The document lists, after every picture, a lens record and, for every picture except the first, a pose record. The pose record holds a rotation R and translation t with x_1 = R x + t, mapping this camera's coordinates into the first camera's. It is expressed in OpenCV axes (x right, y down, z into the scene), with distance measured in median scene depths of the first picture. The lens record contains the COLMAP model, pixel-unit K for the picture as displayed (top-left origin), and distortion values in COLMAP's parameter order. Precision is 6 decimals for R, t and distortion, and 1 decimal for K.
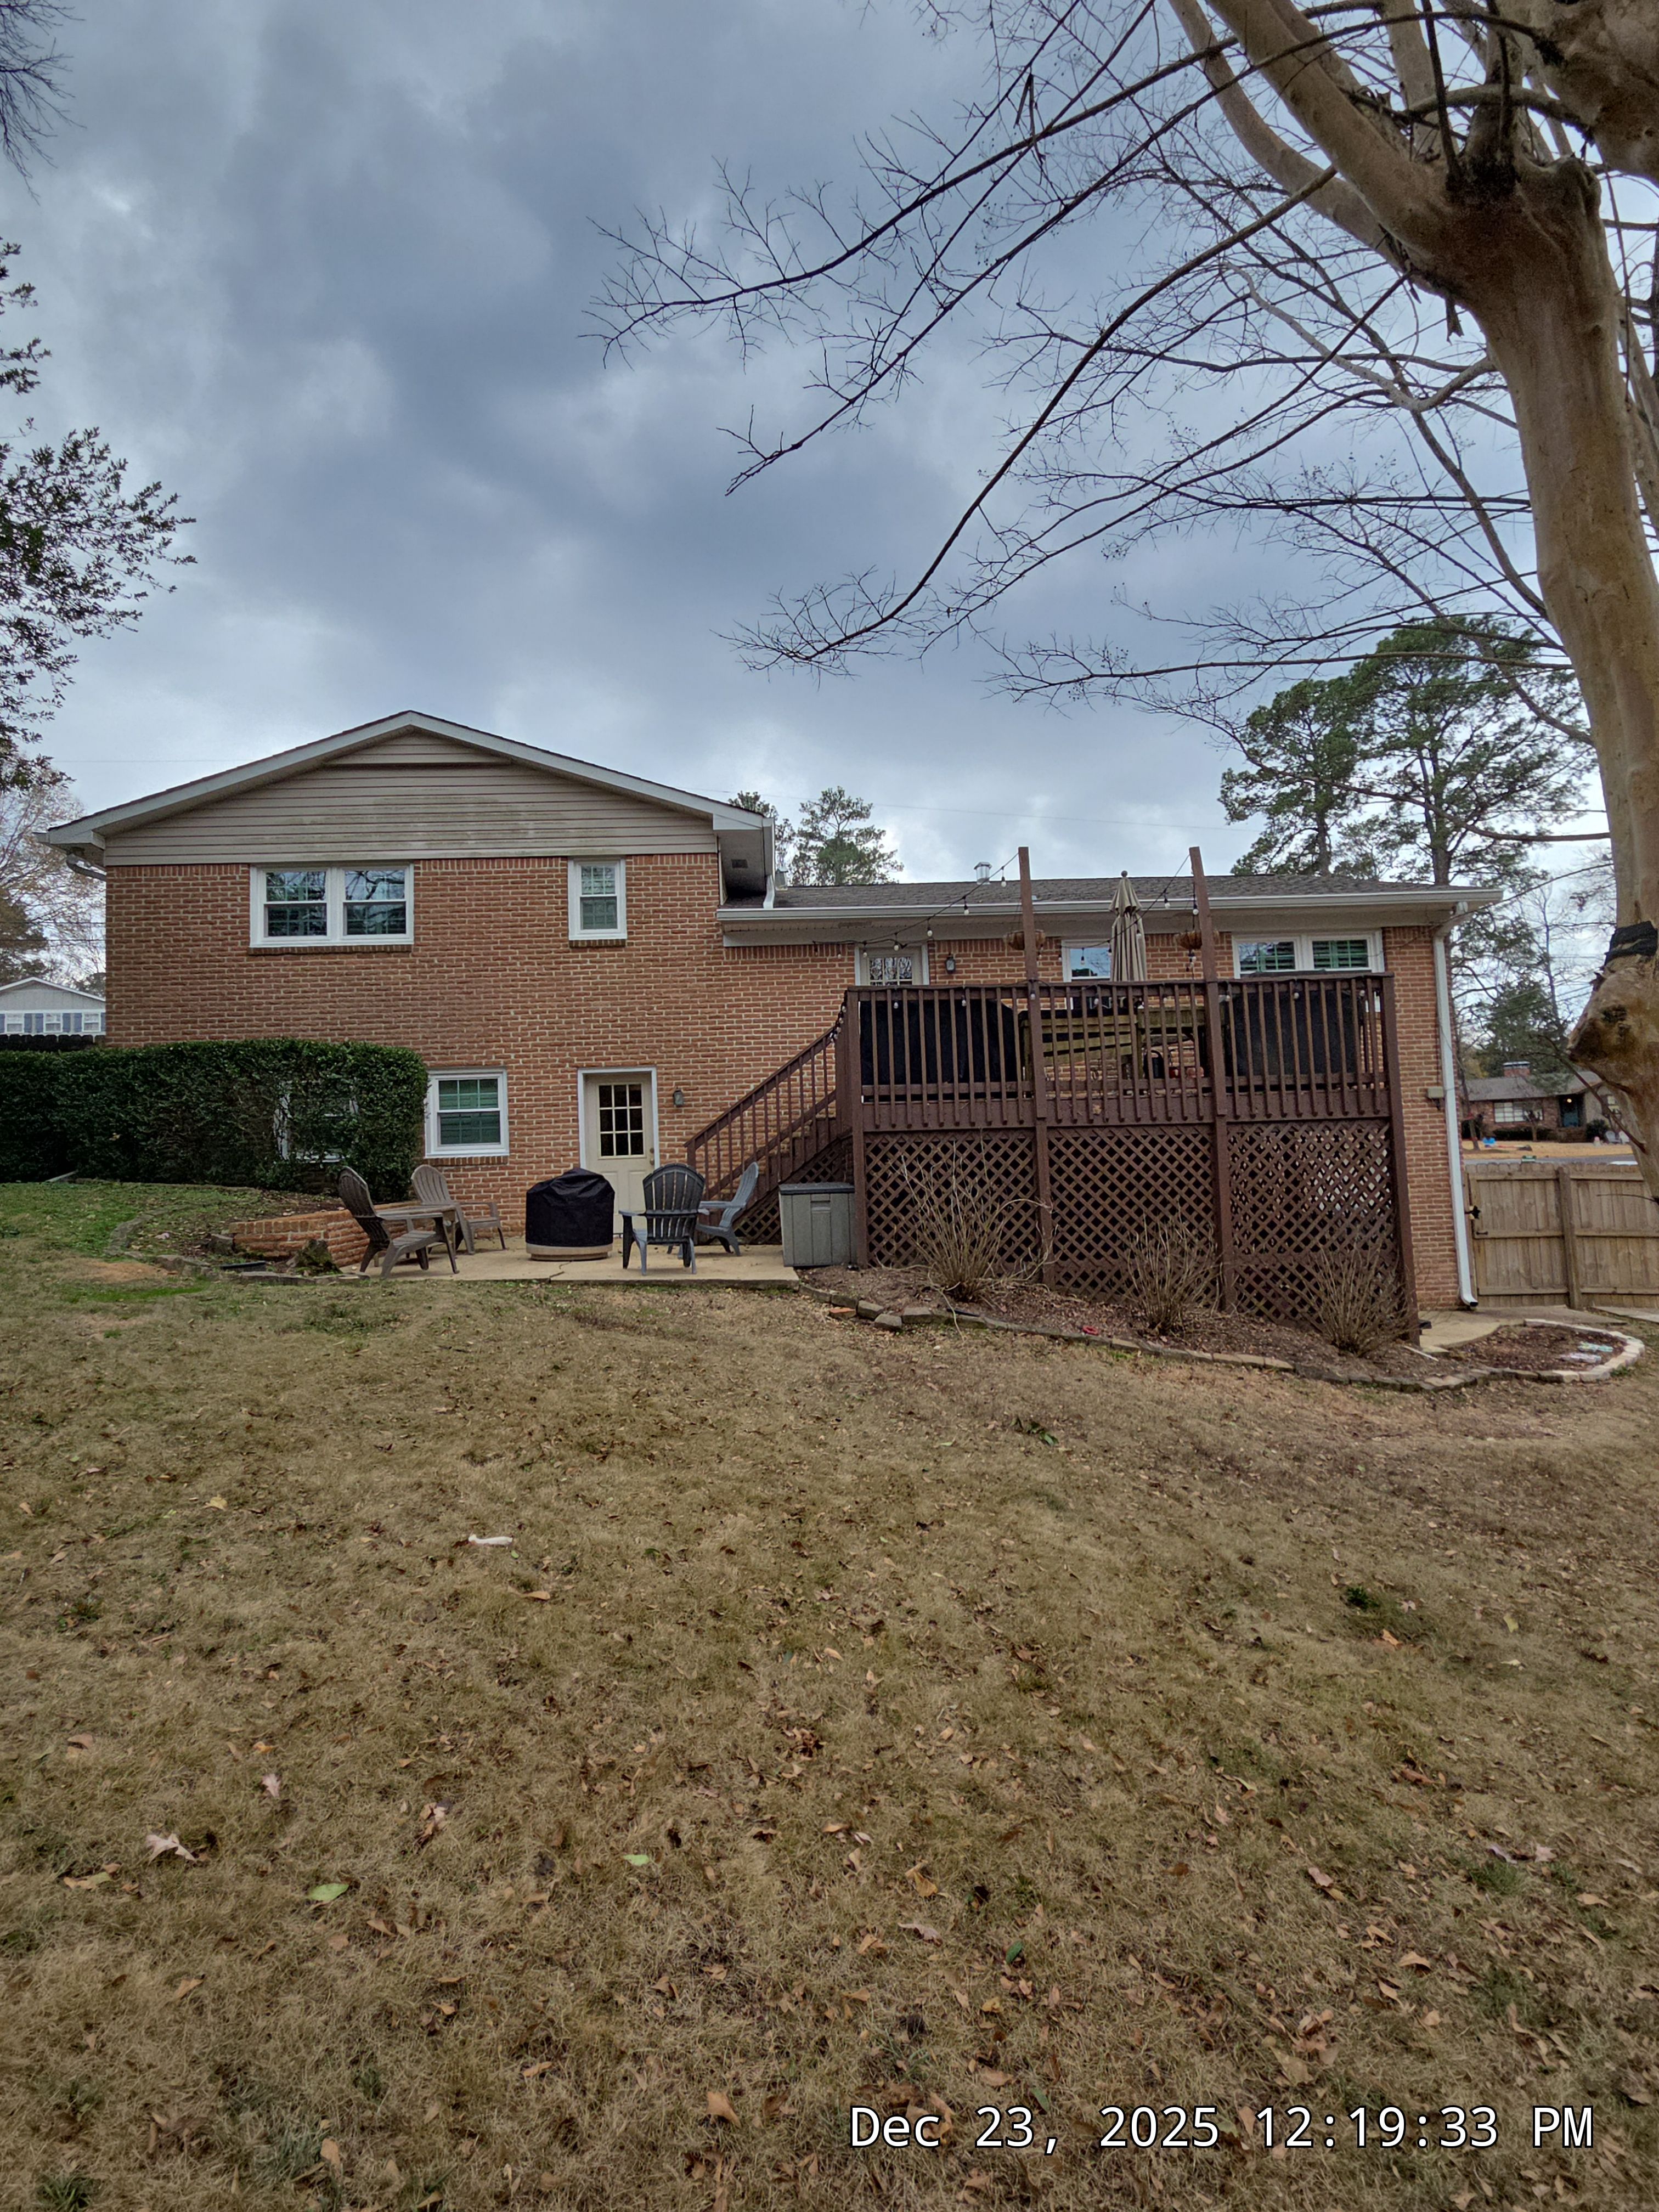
lens RADIAL K [[1018.8, 0, 829.5], [0, 1018.8, 1106.0], [0, 0, 1]] dist [0.014644, -0.000031]
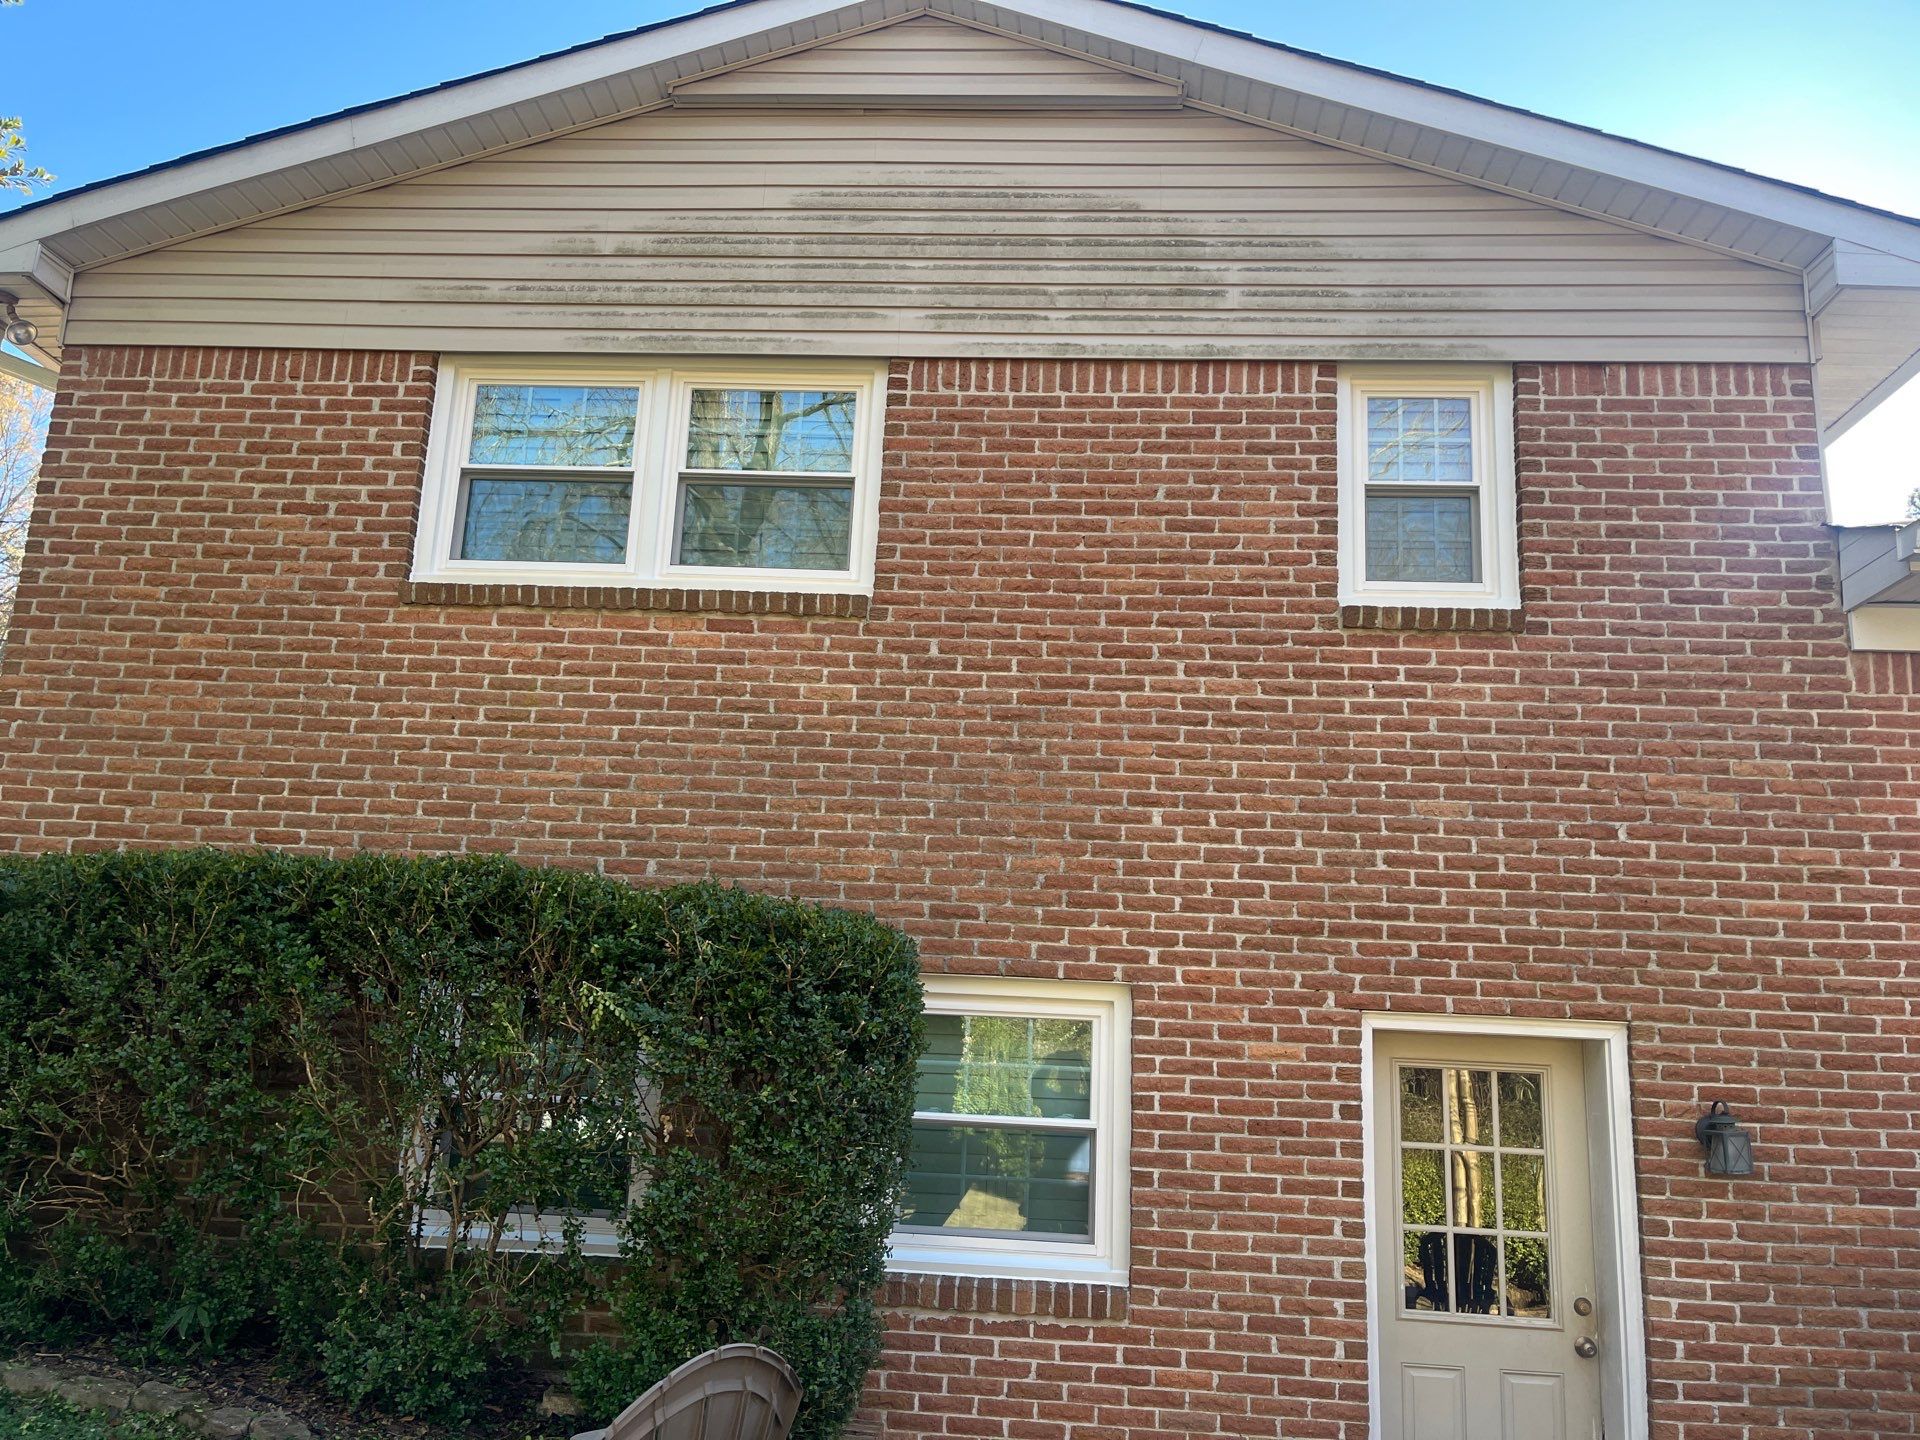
lens RADIAL K [[1366.8, 0, 960.0], [0, 1366.8, 720.0], [0, 0, 1]] dist [0.039616, -0.001431]
pose [[0.992377, 0.058256, -0.108599, -0.325650], [-0.074604, 0.985385, -0.153139, -0.050940], [0.098090, 0.160073, 0.982219, 0.565613]]
